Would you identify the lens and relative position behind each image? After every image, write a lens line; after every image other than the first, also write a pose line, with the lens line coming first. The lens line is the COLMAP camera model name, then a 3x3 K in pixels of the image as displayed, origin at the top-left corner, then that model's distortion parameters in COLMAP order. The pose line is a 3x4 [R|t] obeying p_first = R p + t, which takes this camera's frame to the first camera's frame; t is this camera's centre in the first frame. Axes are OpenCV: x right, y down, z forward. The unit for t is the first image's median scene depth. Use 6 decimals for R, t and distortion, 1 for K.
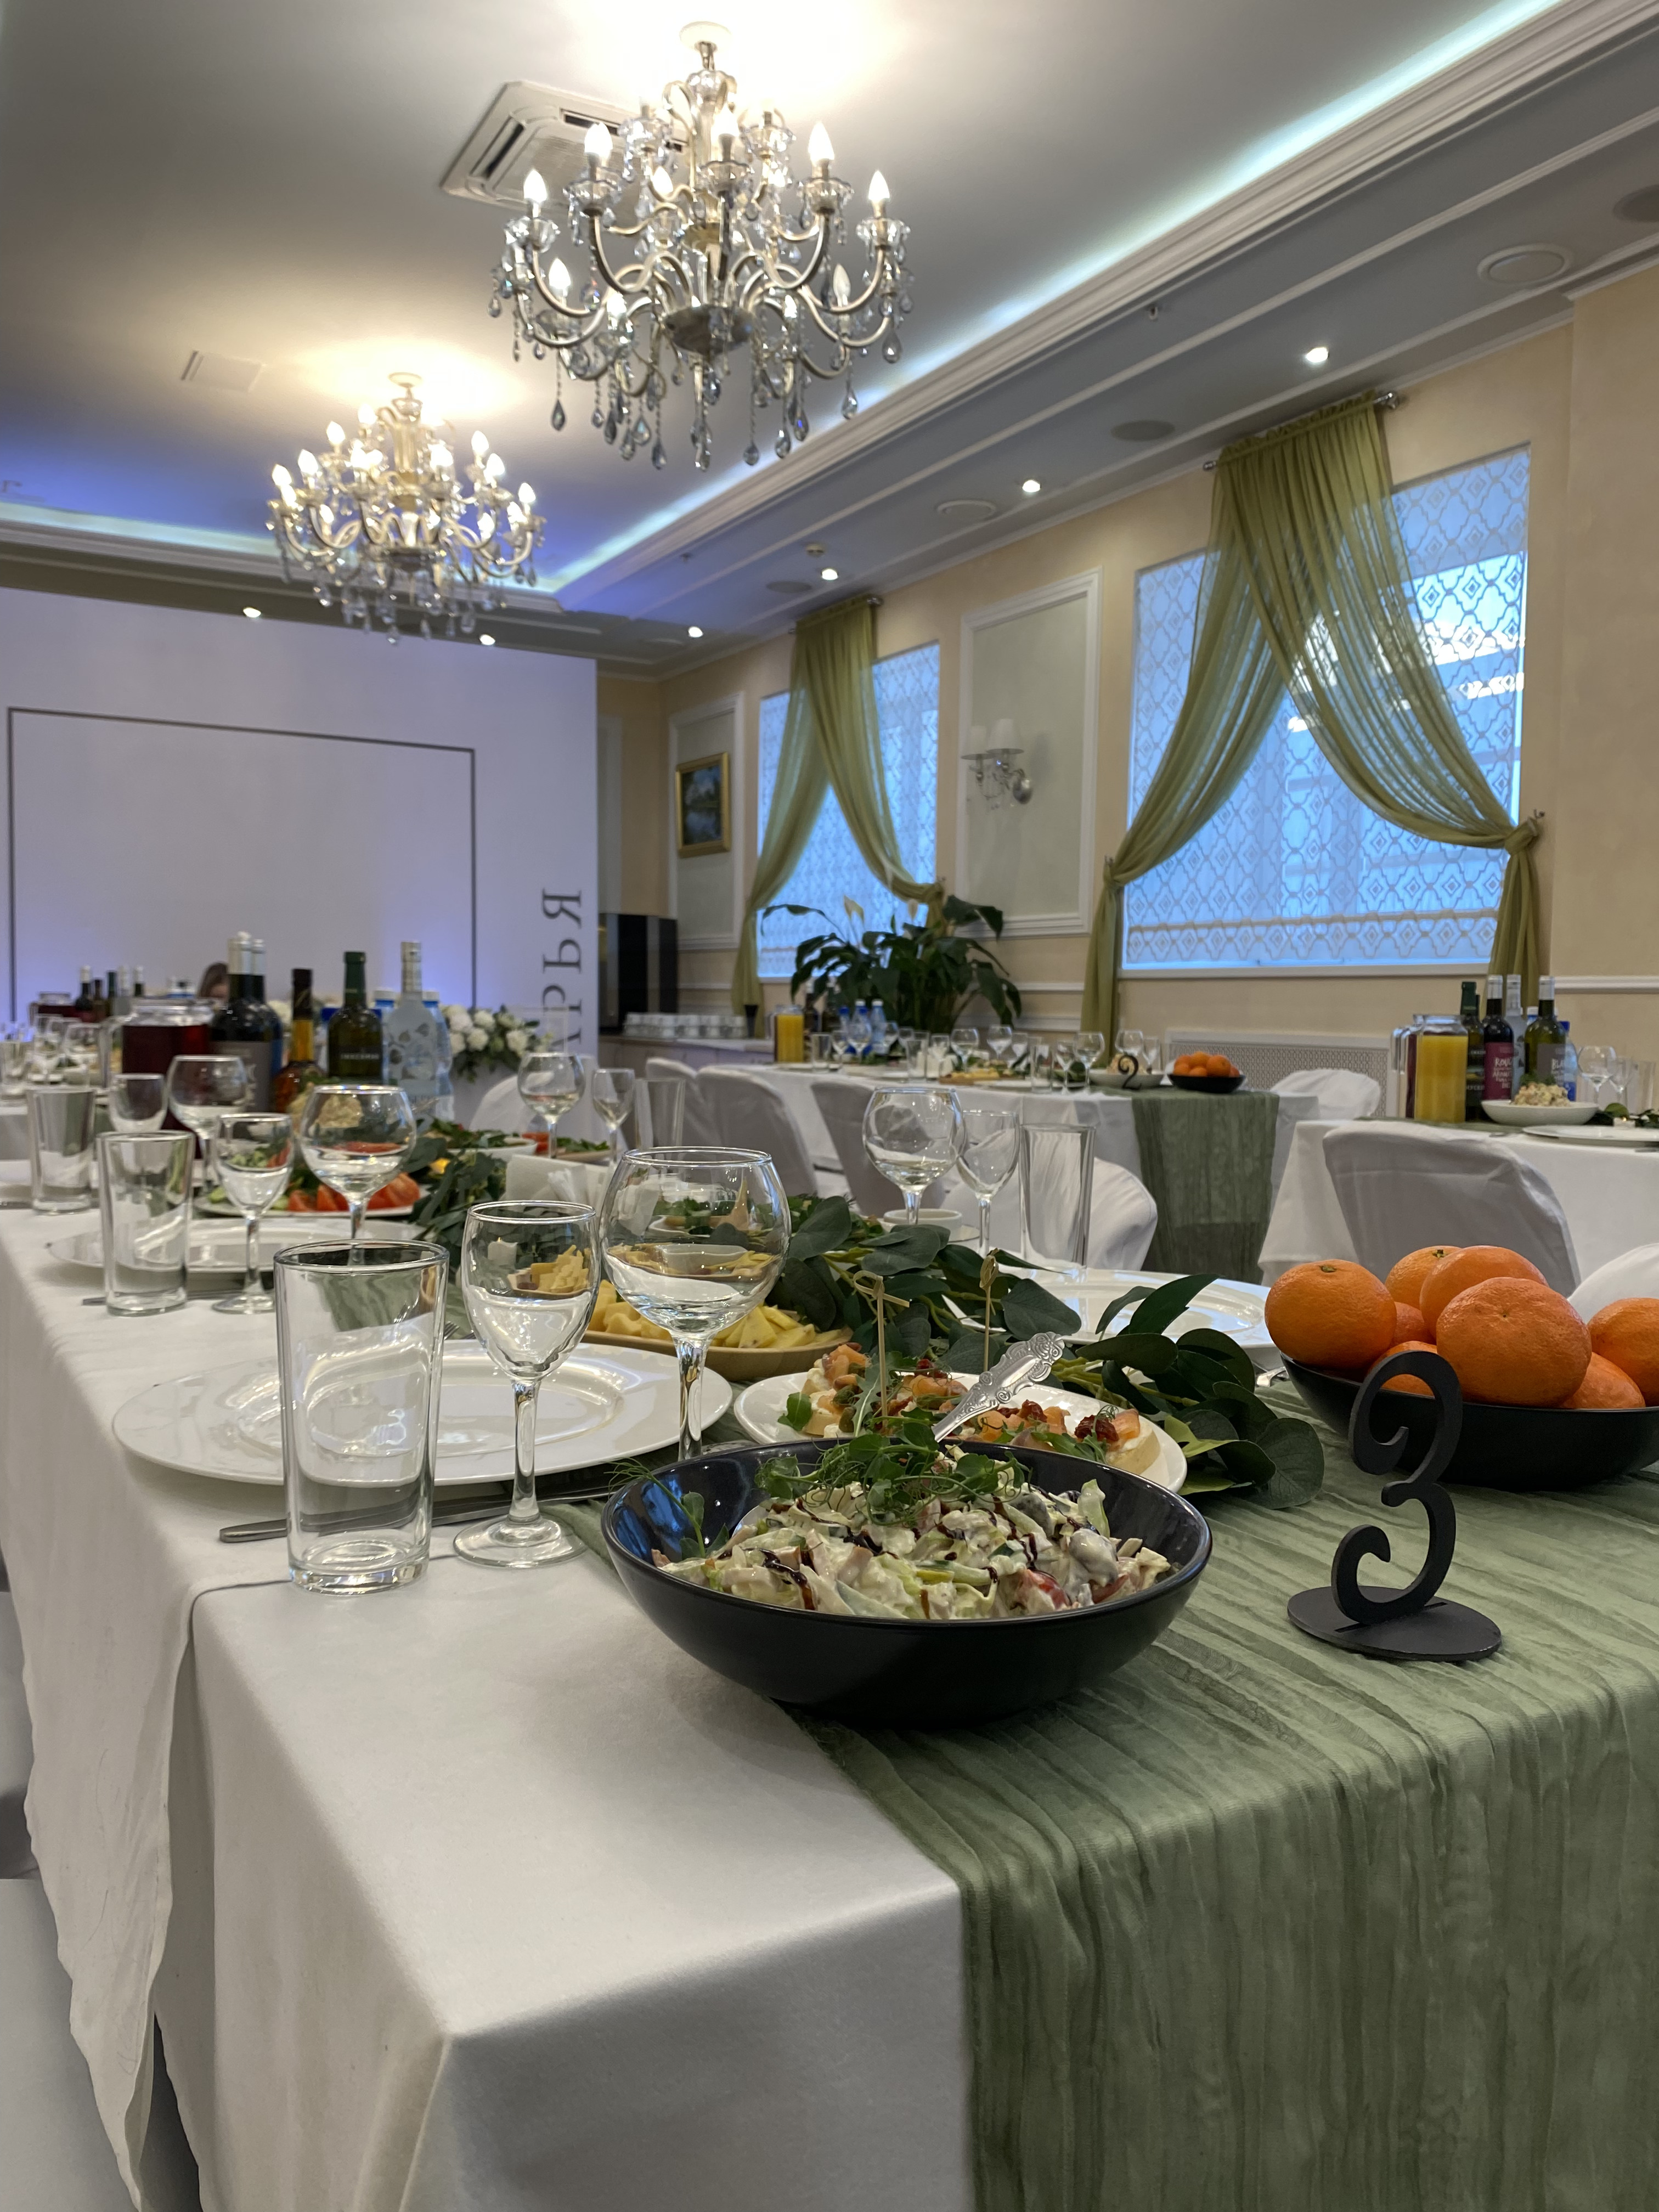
lens RADIAL K [[1678.4, 0, 829.5], [0, 1678.4, 1106.0], [0, 0, 1]] dist [0.154463, -0.333798]
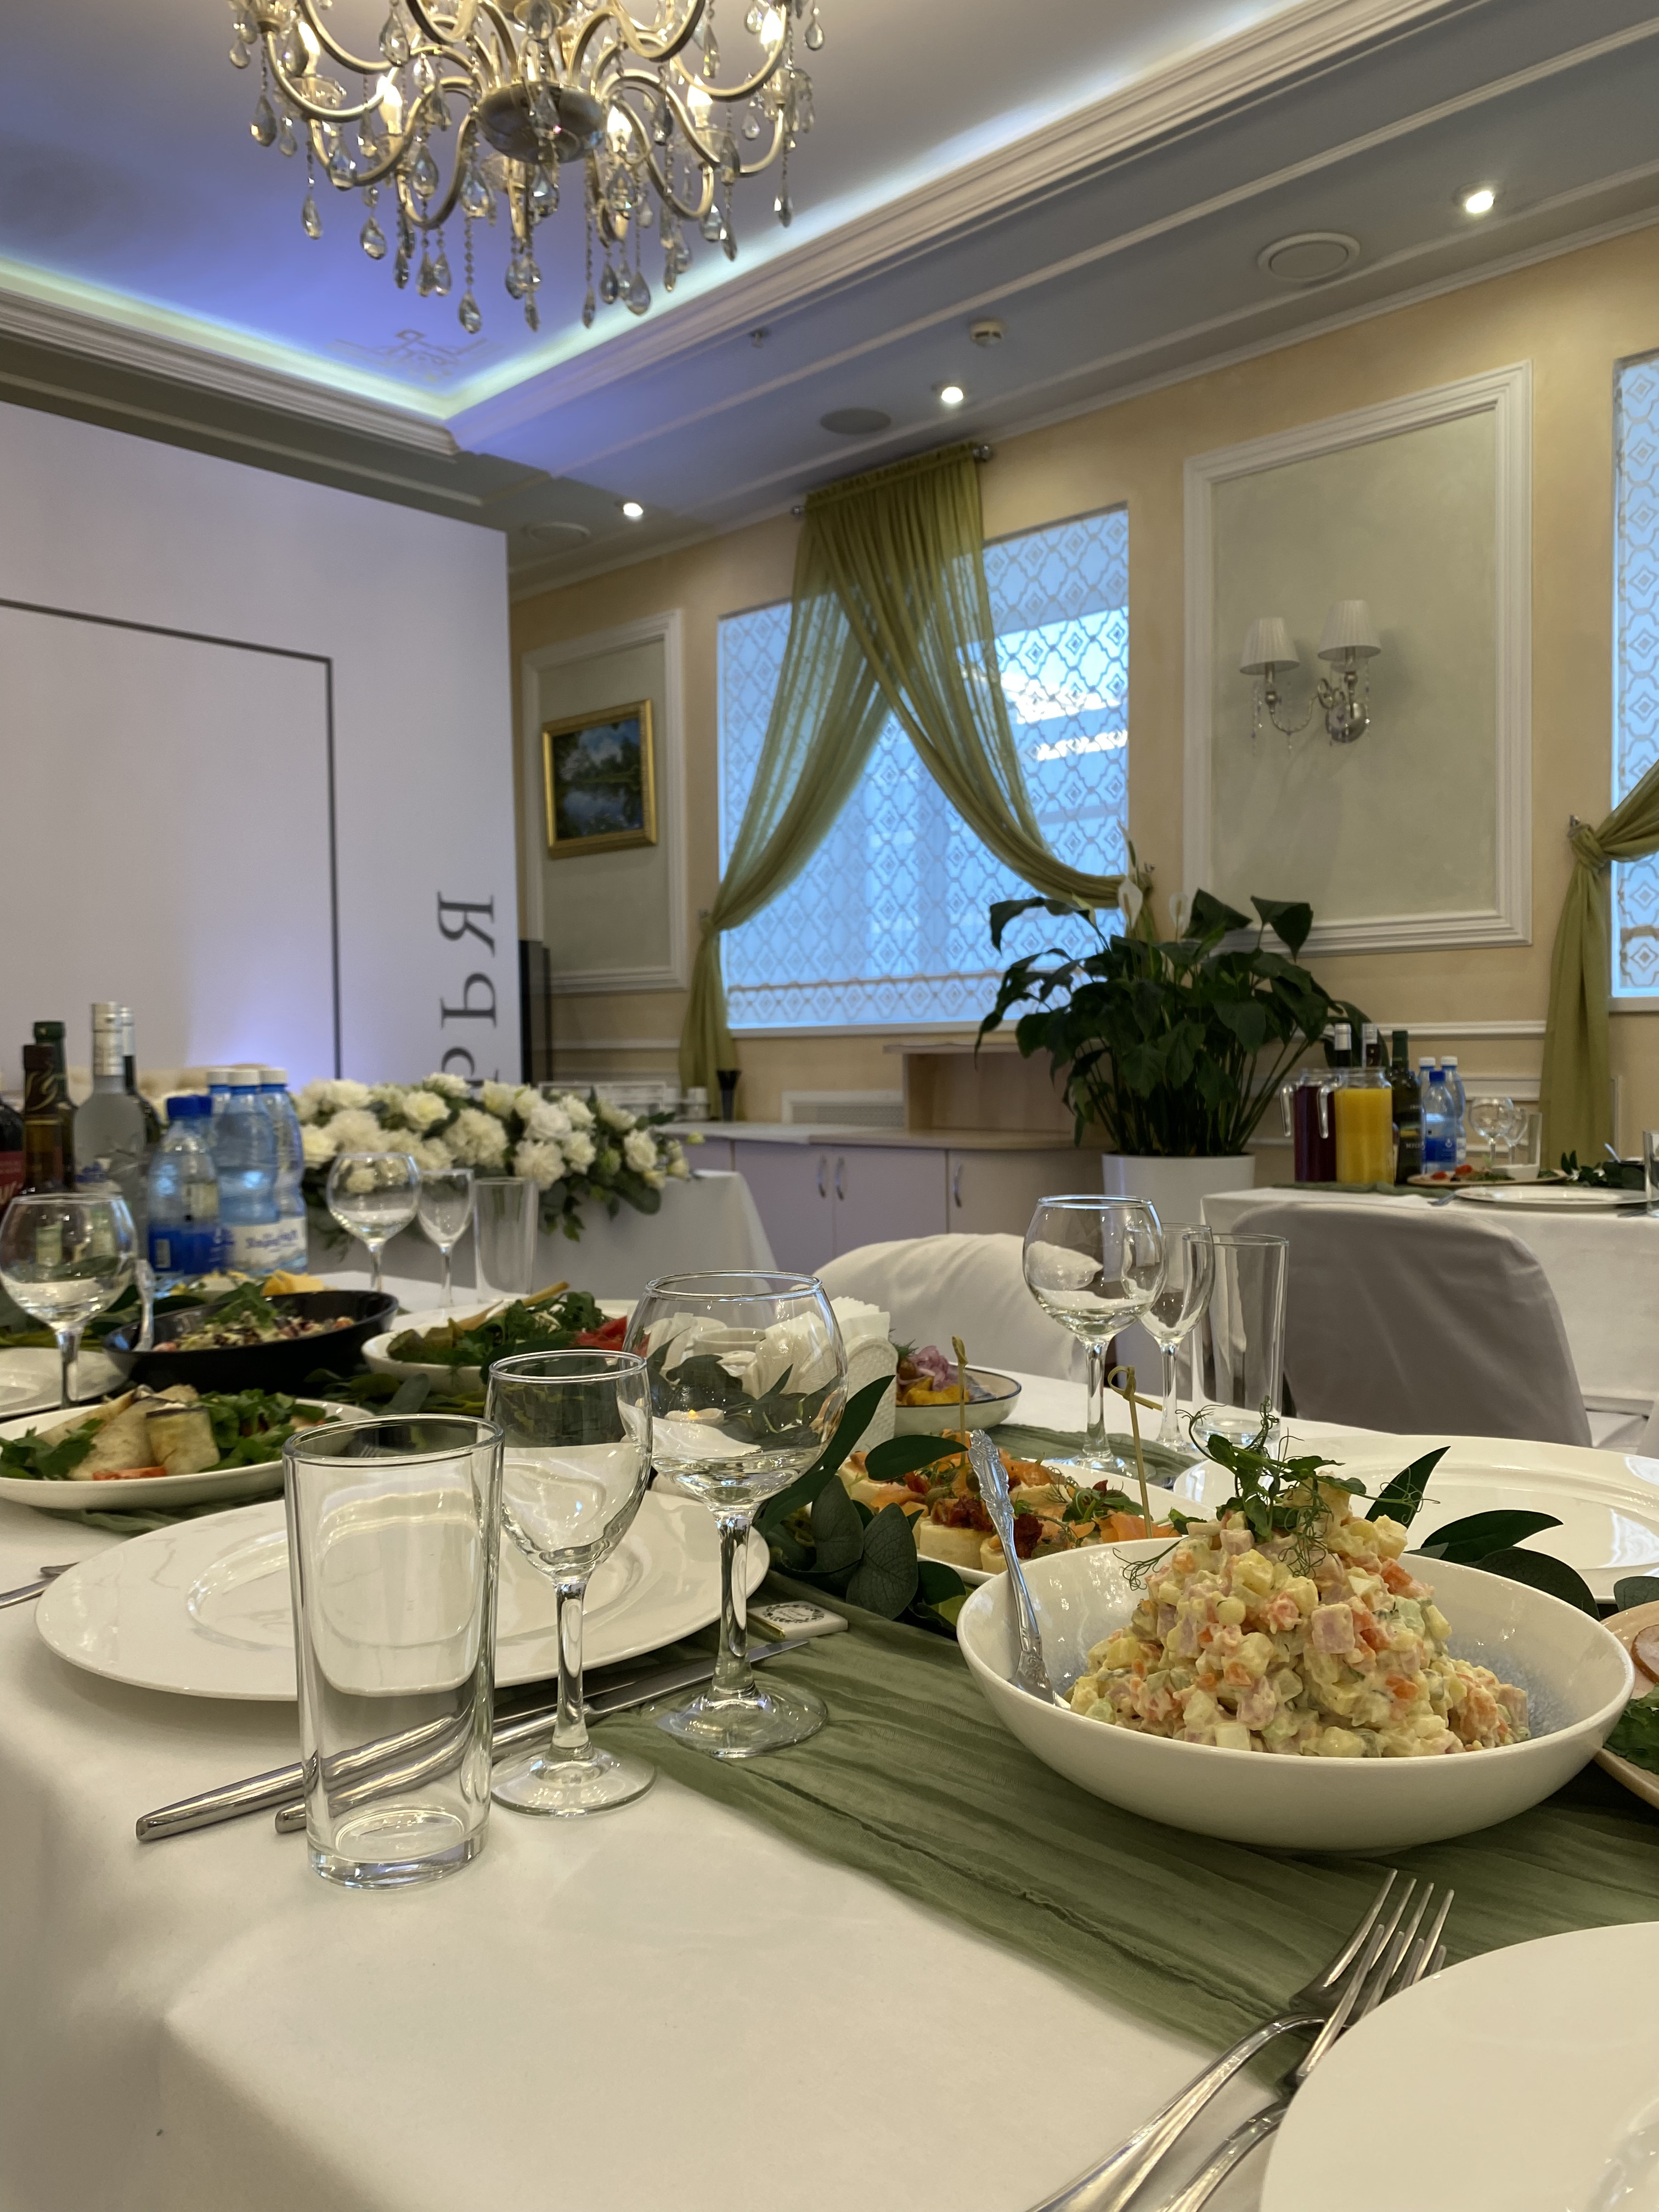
lens RADIAL K [[1735.6, 0, 829.5], [0, 1735.6, 1106.0], [0, 0, 1]] dist [-0.010889, -0.002378]
pose [[0.960210, -0.028860, 0.277785, -0.180898], [0.040150, 0.998579, -0.035041, -0.020605], [-0.276379, 0.044799, 0.960004, 0.314685]]
